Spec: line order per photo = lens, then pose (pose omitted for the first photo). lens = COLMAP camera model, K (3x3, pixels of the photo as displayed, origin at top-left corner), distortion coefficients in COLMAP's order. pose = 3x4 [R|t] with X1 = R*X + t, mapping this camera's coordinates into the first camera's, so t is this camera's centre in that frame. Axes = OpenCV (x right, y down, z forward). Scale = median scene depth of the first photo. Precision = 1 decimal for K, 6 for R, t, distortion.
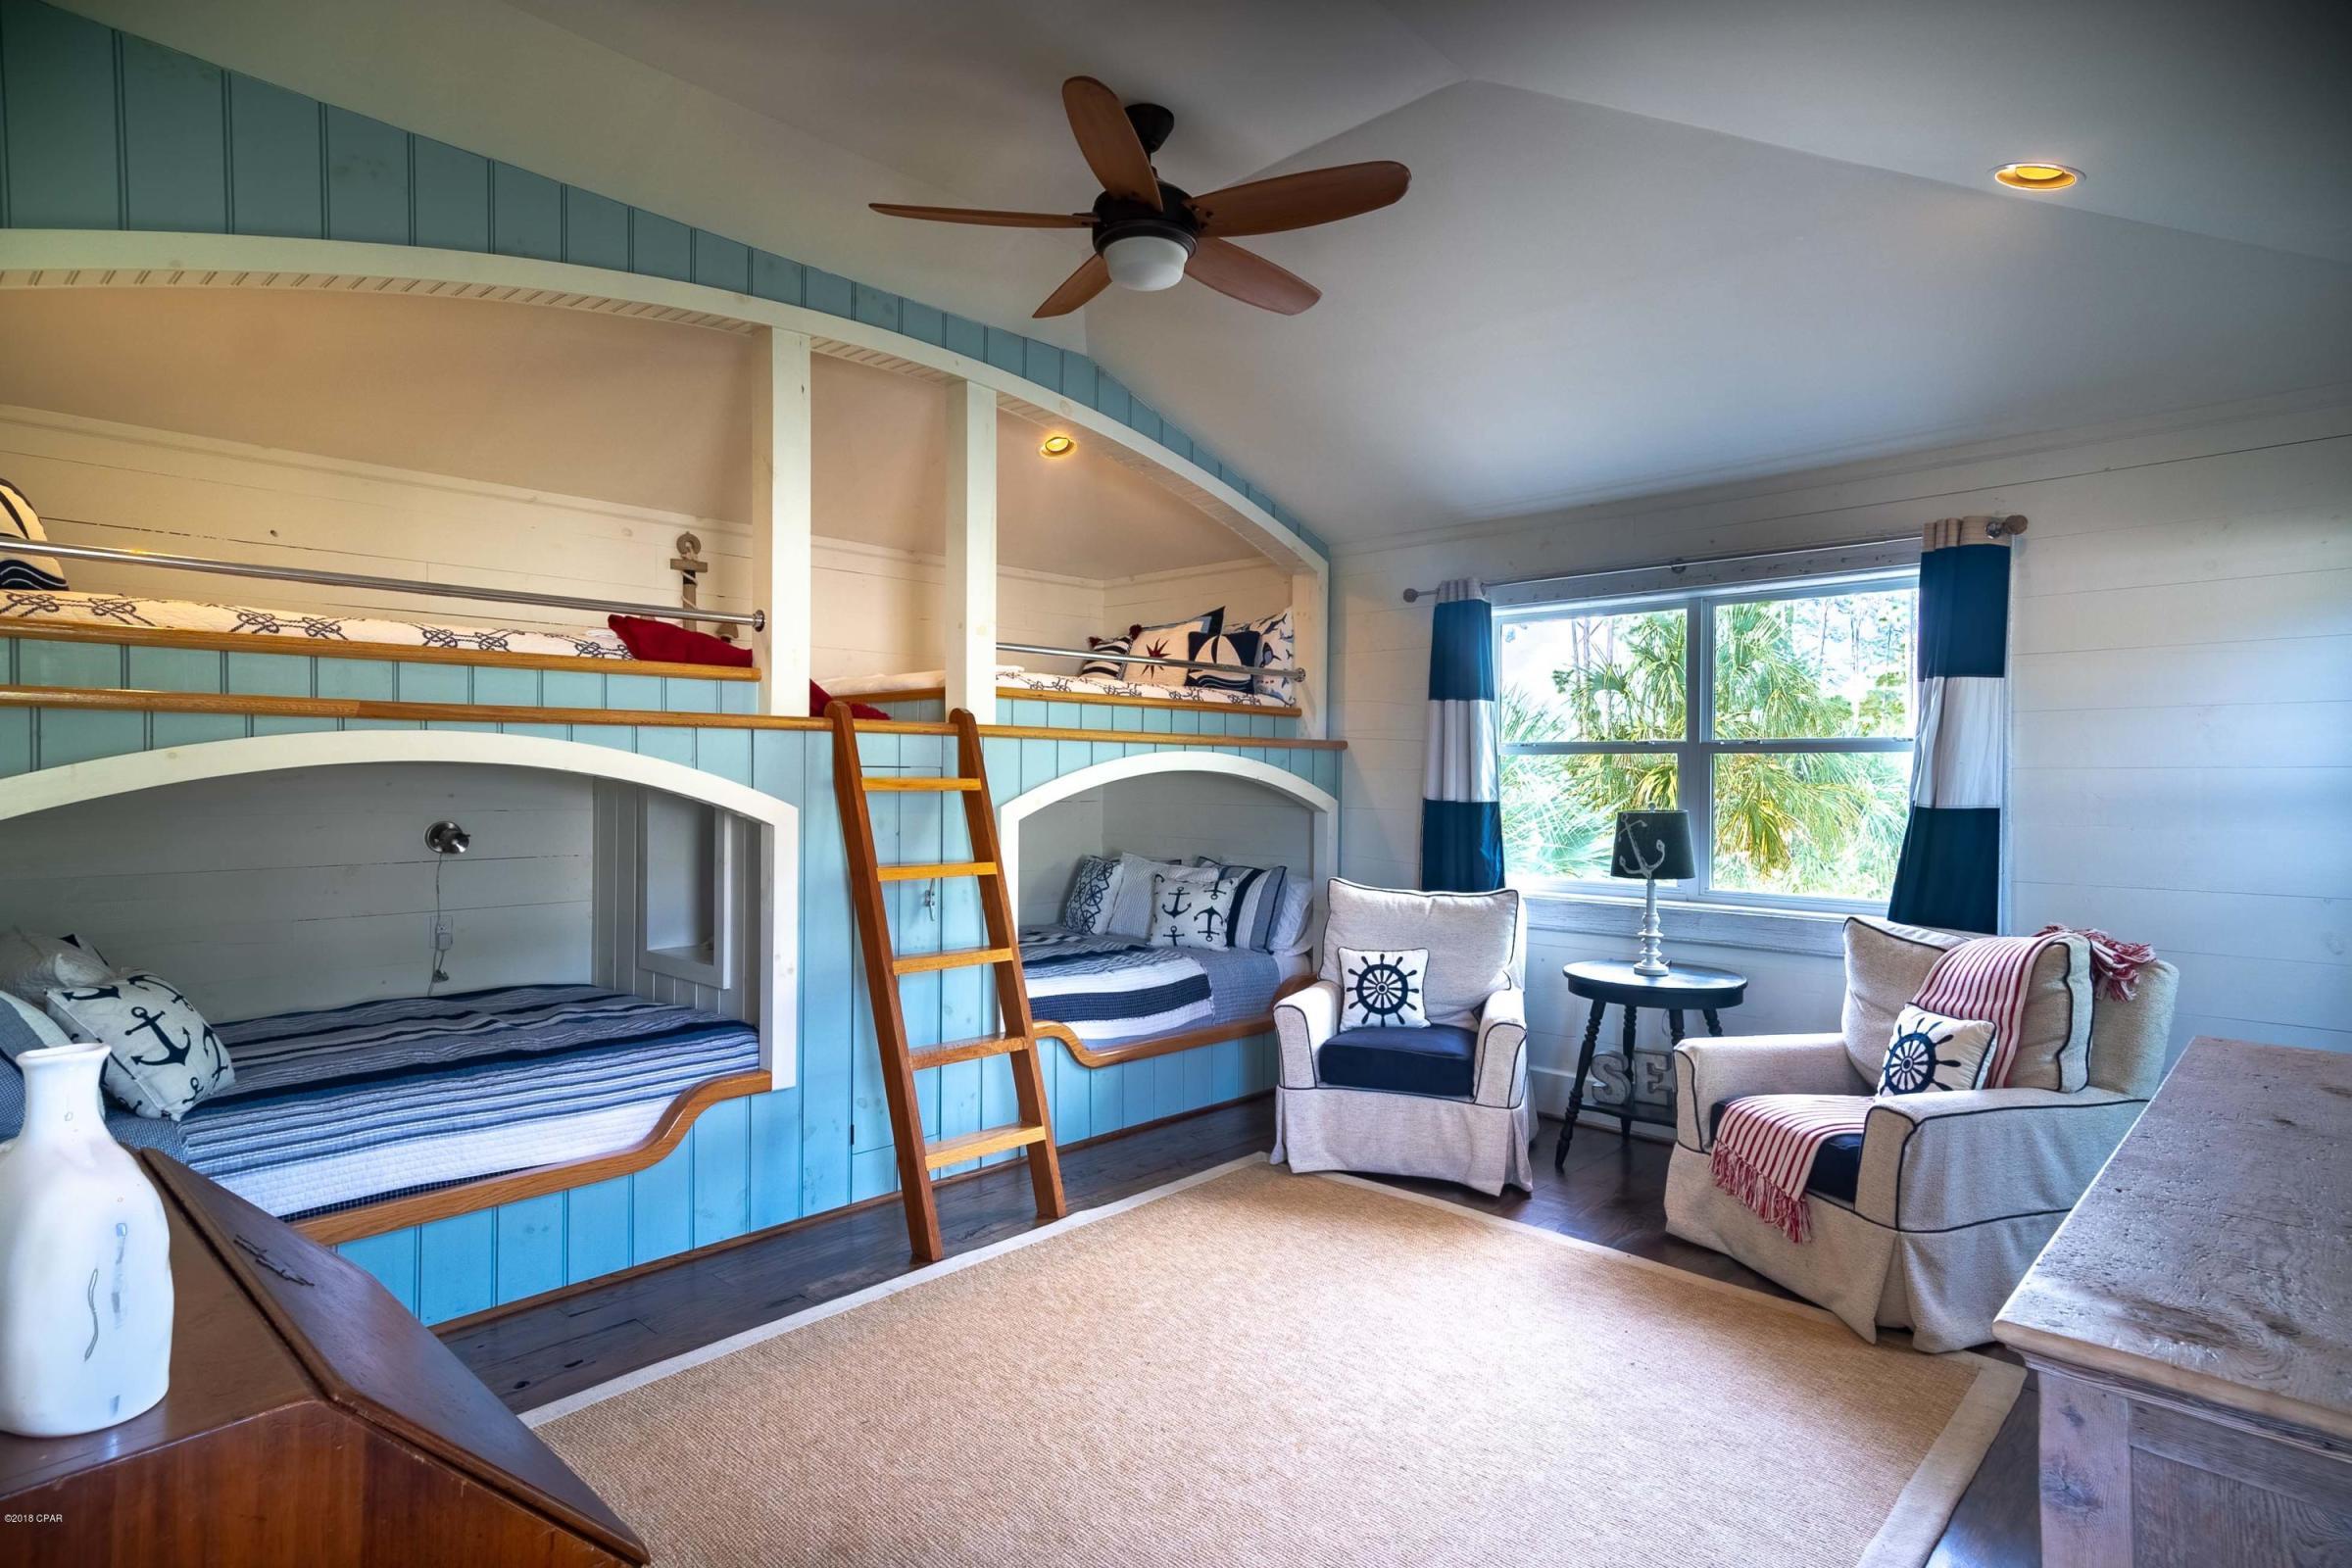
lens RADIAL K [[1239.0, 0, 1176.0], [0, 1239.0, 784.0], [0, 0, 1]] dist [0.002594, 0.000130]
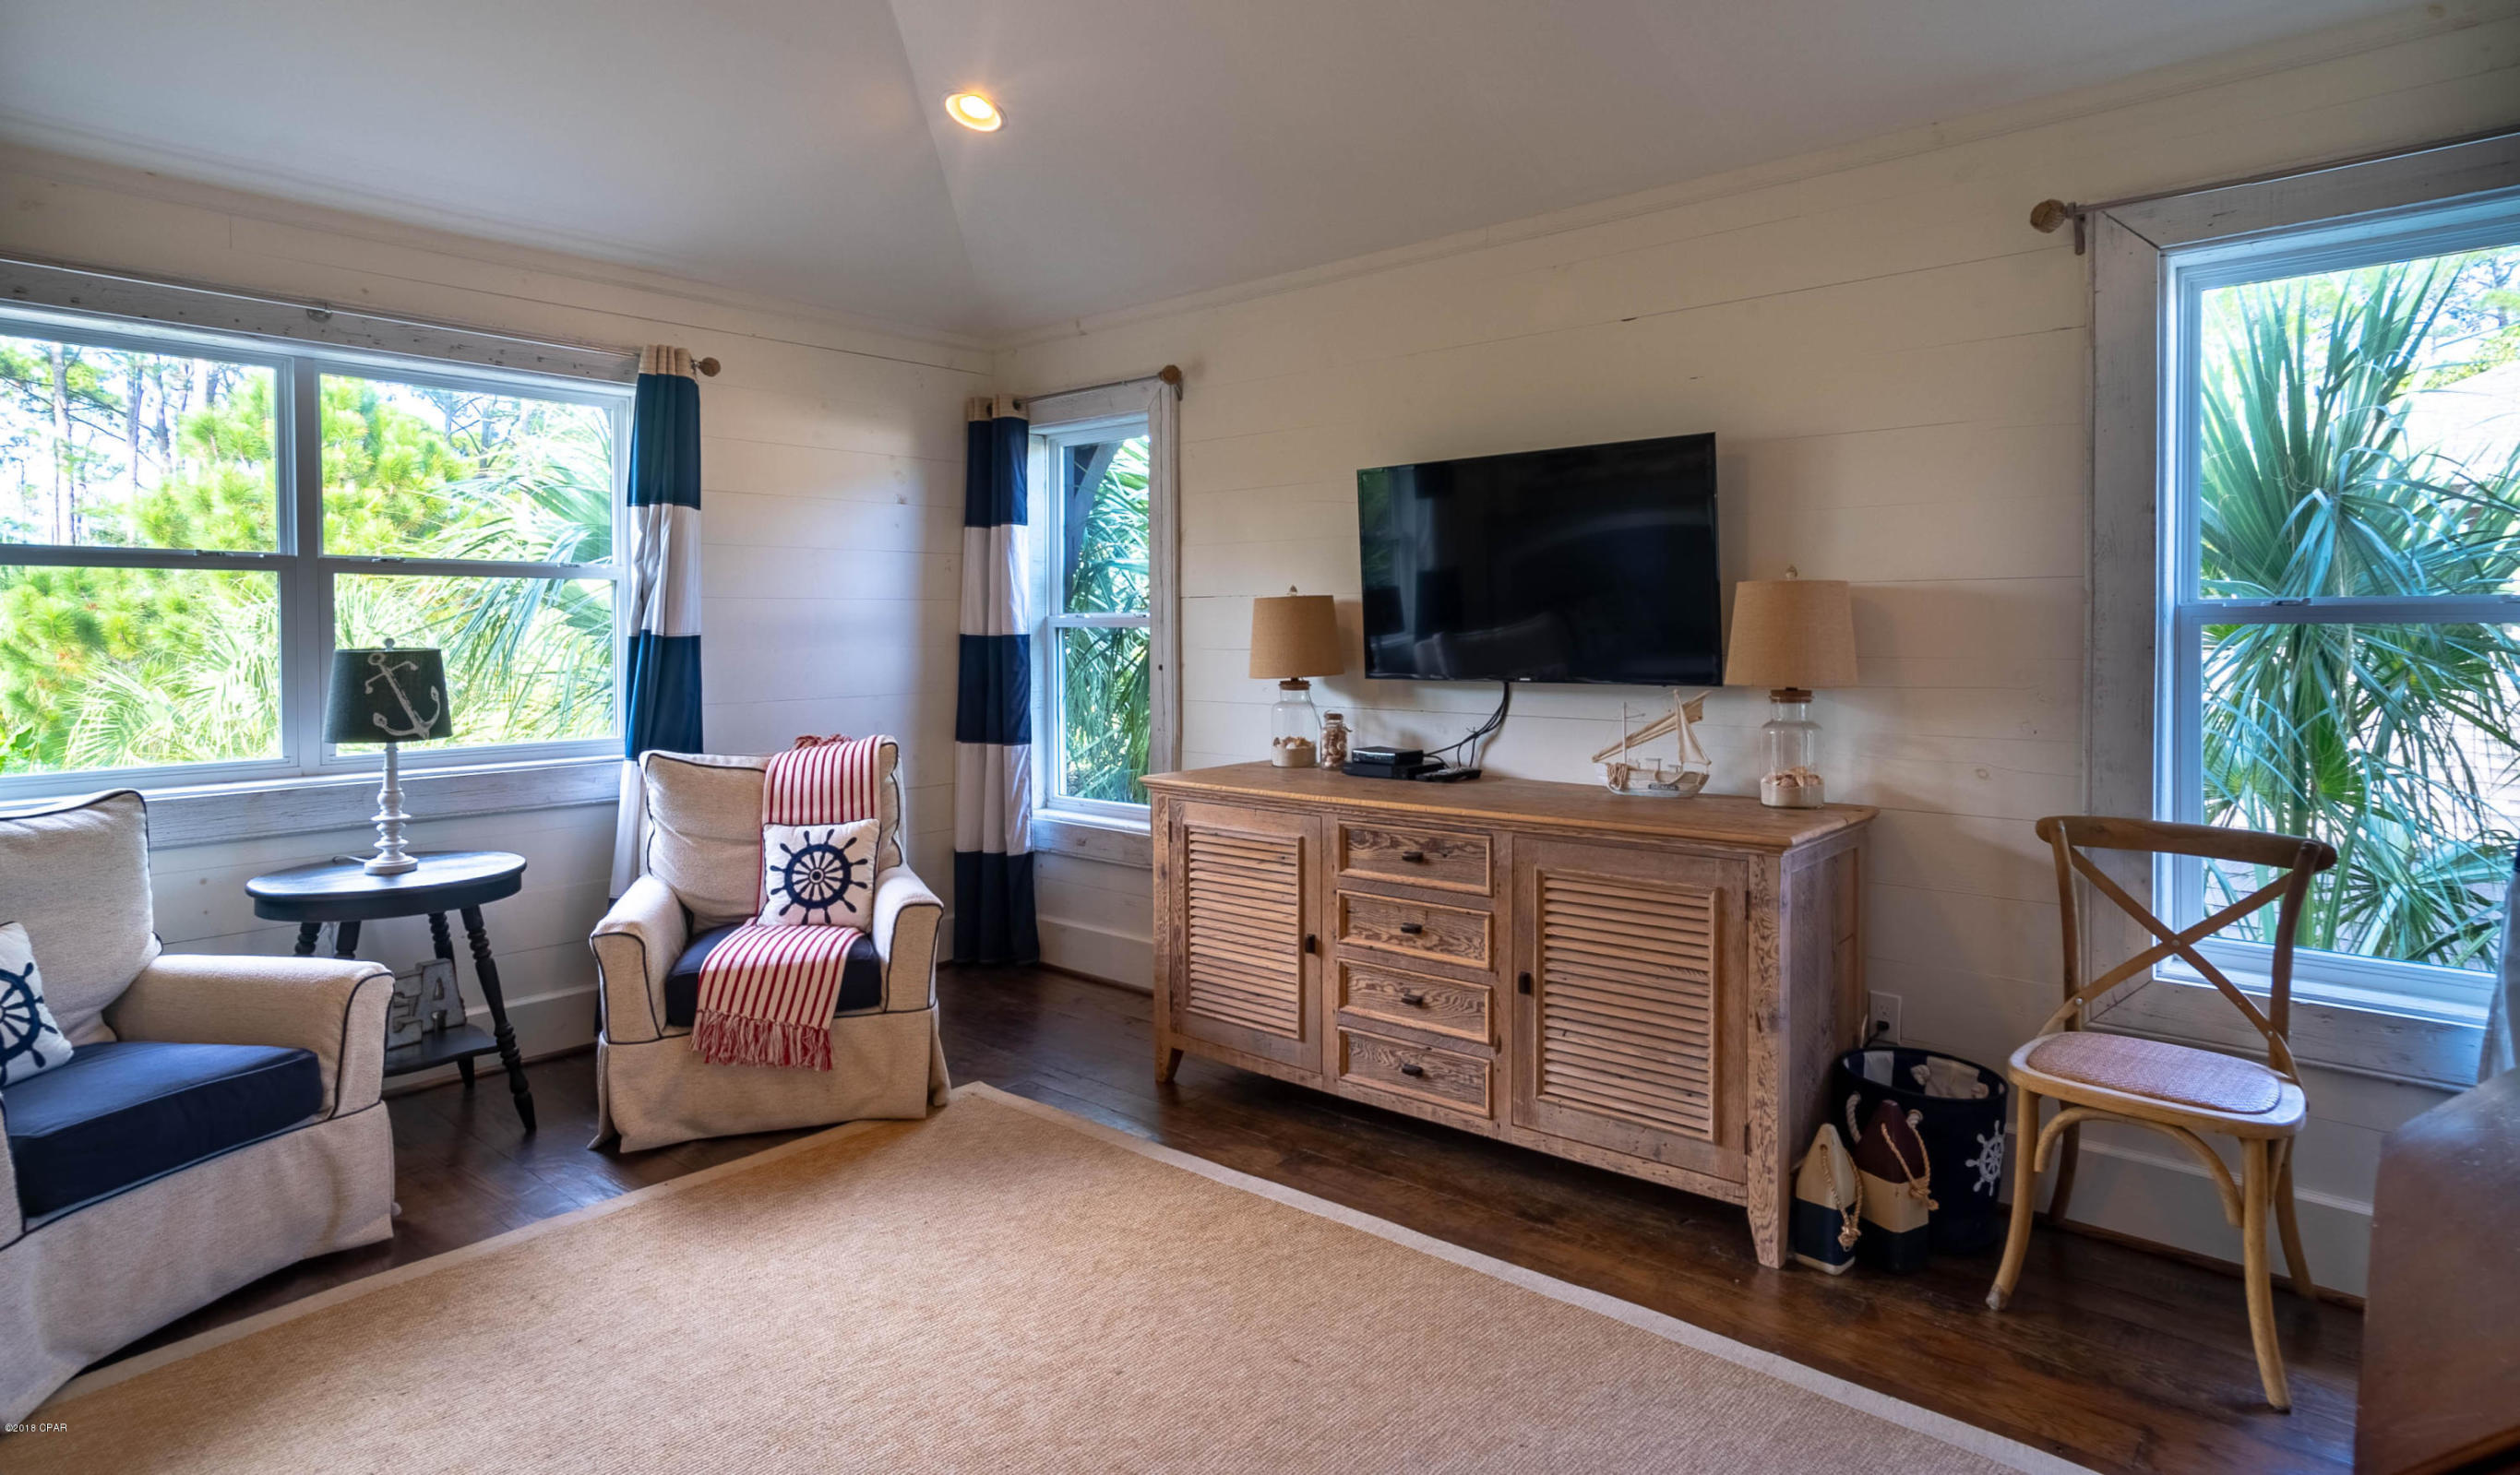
lens RADIAL K [[1318.1, 0, 1261.0], [0, 1318.1, 646.3], [0, 0, 1]] dist [-0.002112, 0.013579]
pose [[-0.058779, -0.021615, 0.998037, -0.402926], [0.008447, 0.999719, 0.022149, 0.006745], [-0.998235, 0.009732, -0.058580, 0.506074]]
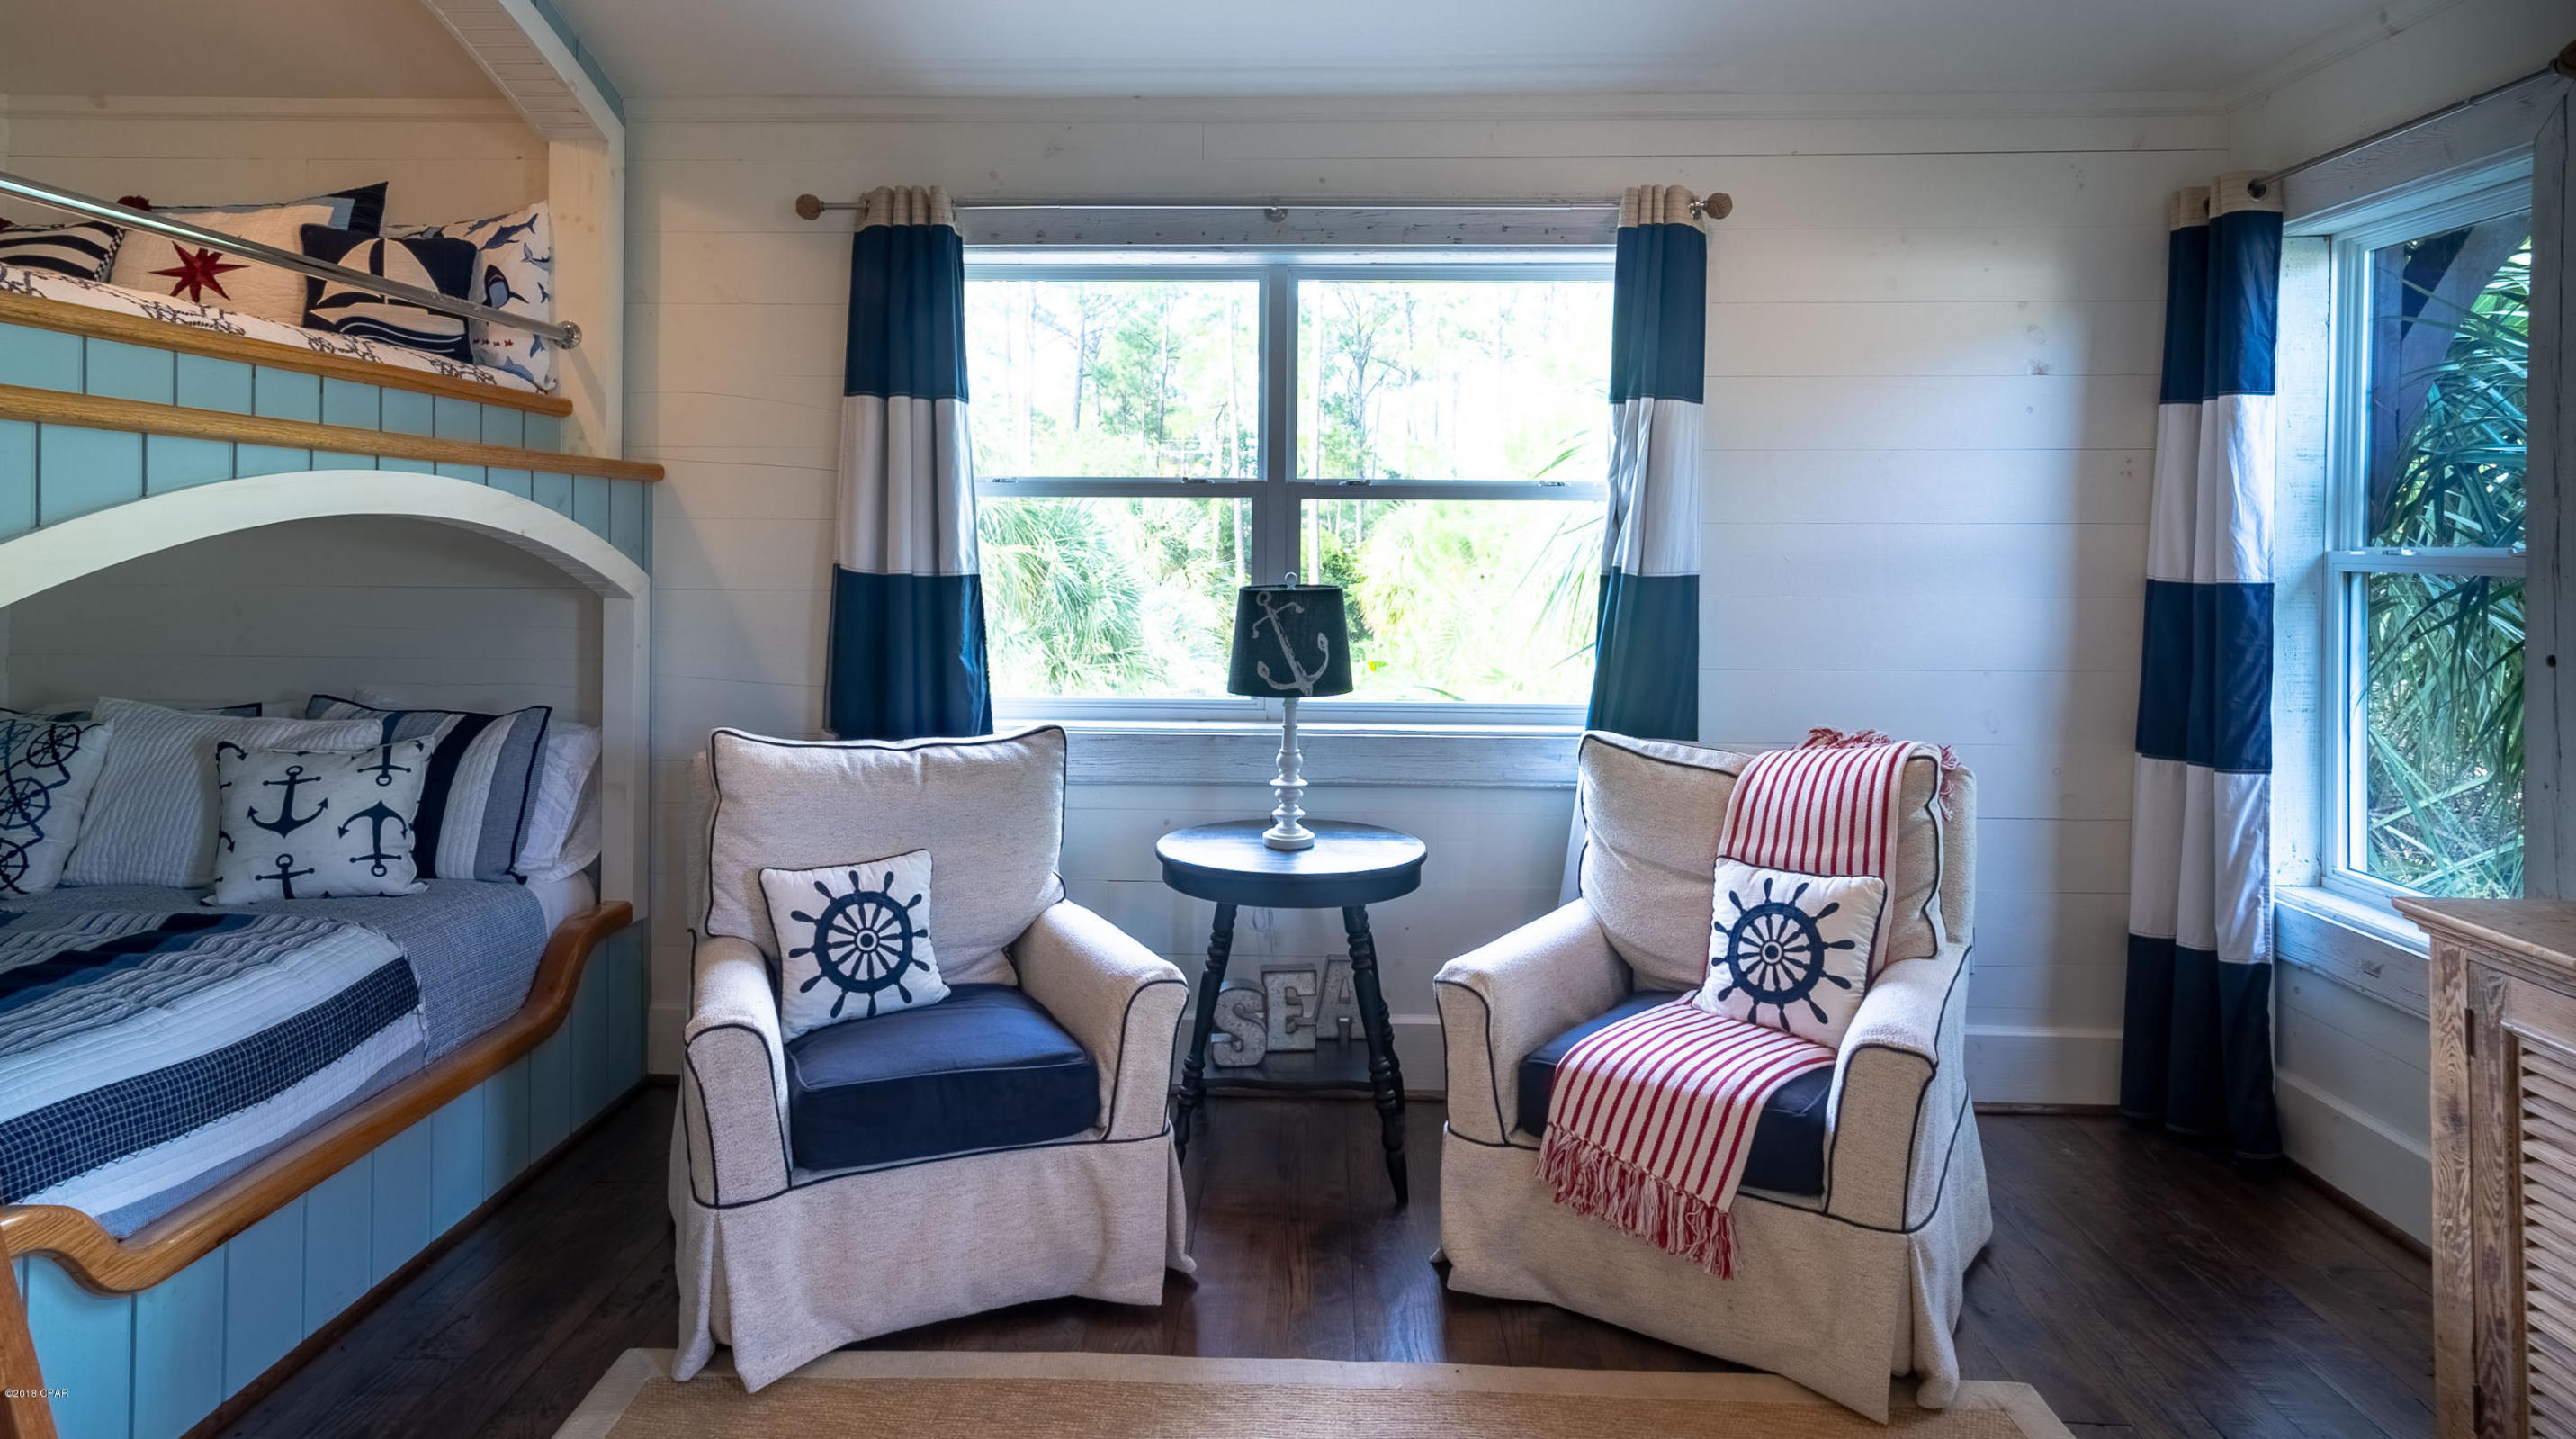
lens RADIAL K [[1459.0, 0, 1281.0], [0, 1459.0, 554.7], [0, 0, 1]] dist [-0.016002, 0.033128]
pose [[0.741881, -0.004706, 0.670515, -0.110355], [0.000988, 0.999982, 0.005925, 0.001045], [-0.670531, -0.003733, 0.741872, 0.431883]]
